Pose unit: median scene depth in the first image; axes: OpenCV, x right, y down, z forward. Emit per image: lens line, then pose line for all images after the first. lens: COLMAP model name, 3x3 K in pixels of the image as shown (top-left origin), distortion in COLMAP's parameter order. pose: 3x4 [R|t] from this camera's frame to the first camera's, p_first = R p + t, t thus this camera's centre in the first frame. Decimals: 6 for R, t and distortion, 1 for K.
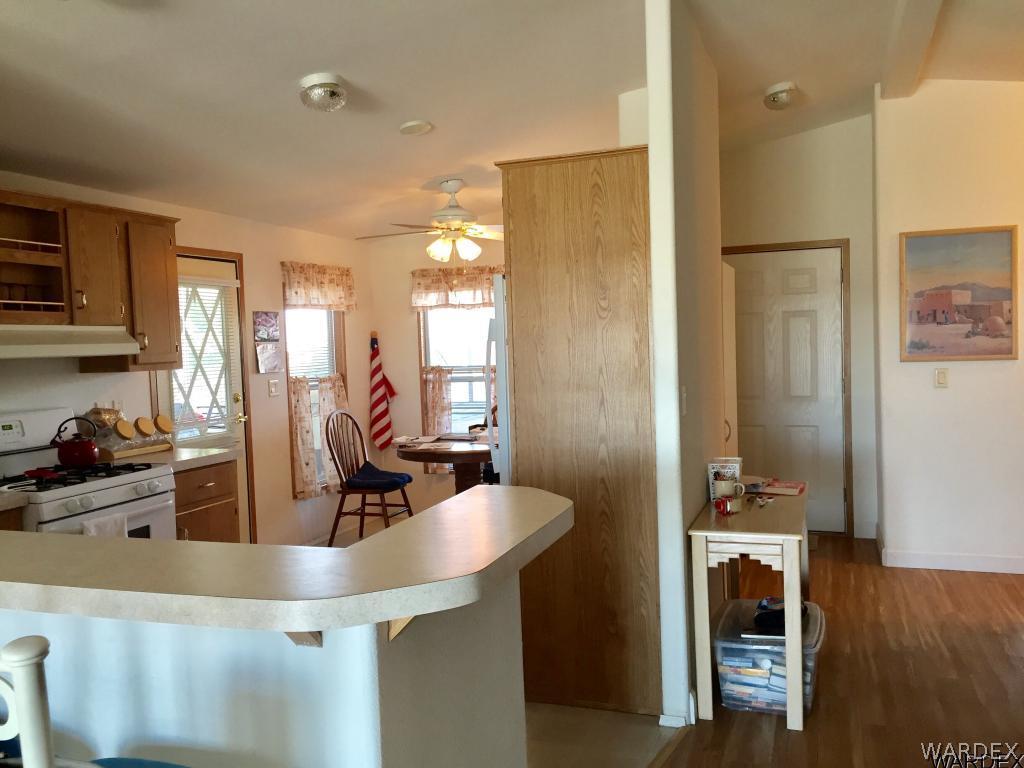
lens RADIAL K [[883.5, 0, 504.2], [0, 883.5, 381.1], [0, 0, 1]] dist [0.068404, -0.088550]
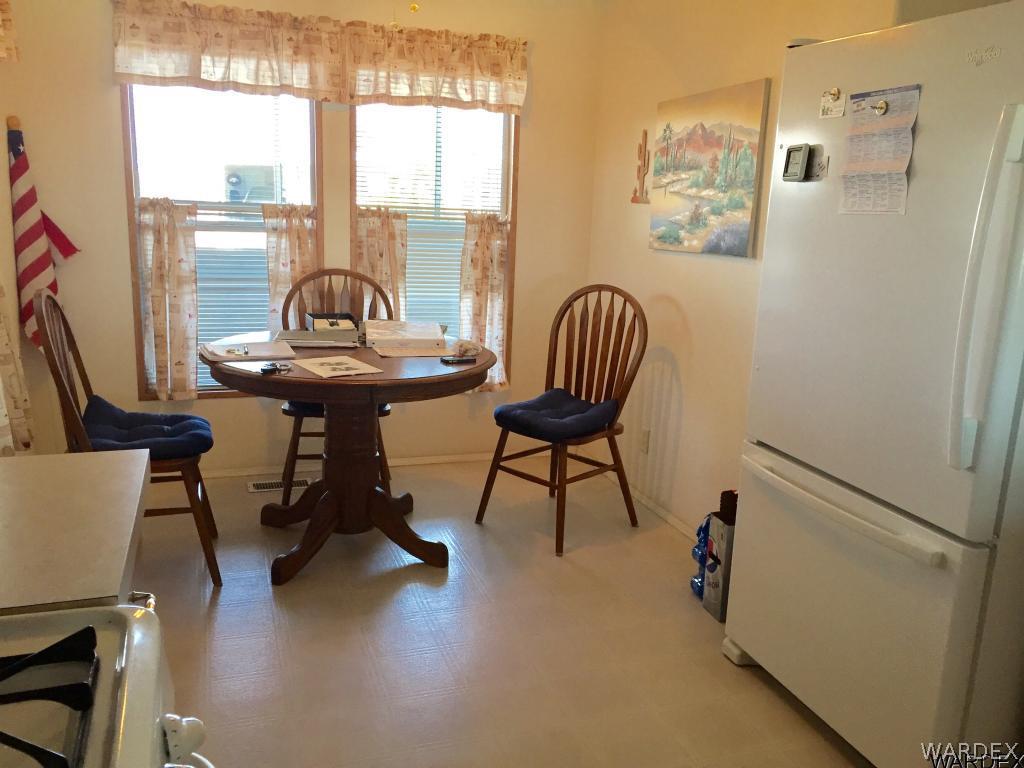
lens RADIAL K [[883.5, 0, 516.3], [0, 883.5, 377.4], [0, 0, 1]] dist [0.068404, -0.088550]
pose [[0.766302, -0.088859, 0.636306, -0.363390], [-0.050936, 0.978870, 0.198040, -0.039965], [-0.640458, -0.184170, 0.745584, 0.631714]]
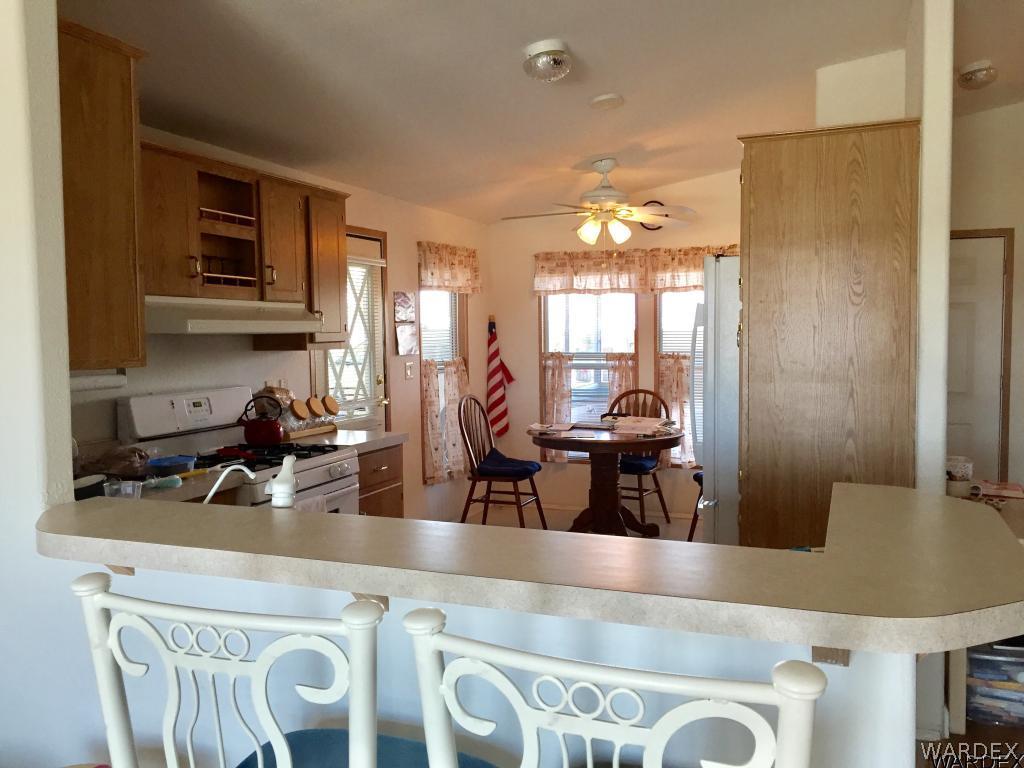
lens RADIAL K [[883.5, 0, 502.9], [0, 883.5, 381.4], [0, 0, 1]] dist [0.068404, -0.088550]
pose [[0.999324, 0.024357, -0.027544, -0.150531], [-0.023967, 0.999609, 0.014394, 0.003669], [0.027884, -0.013724, 0.999517, 0.031450]]
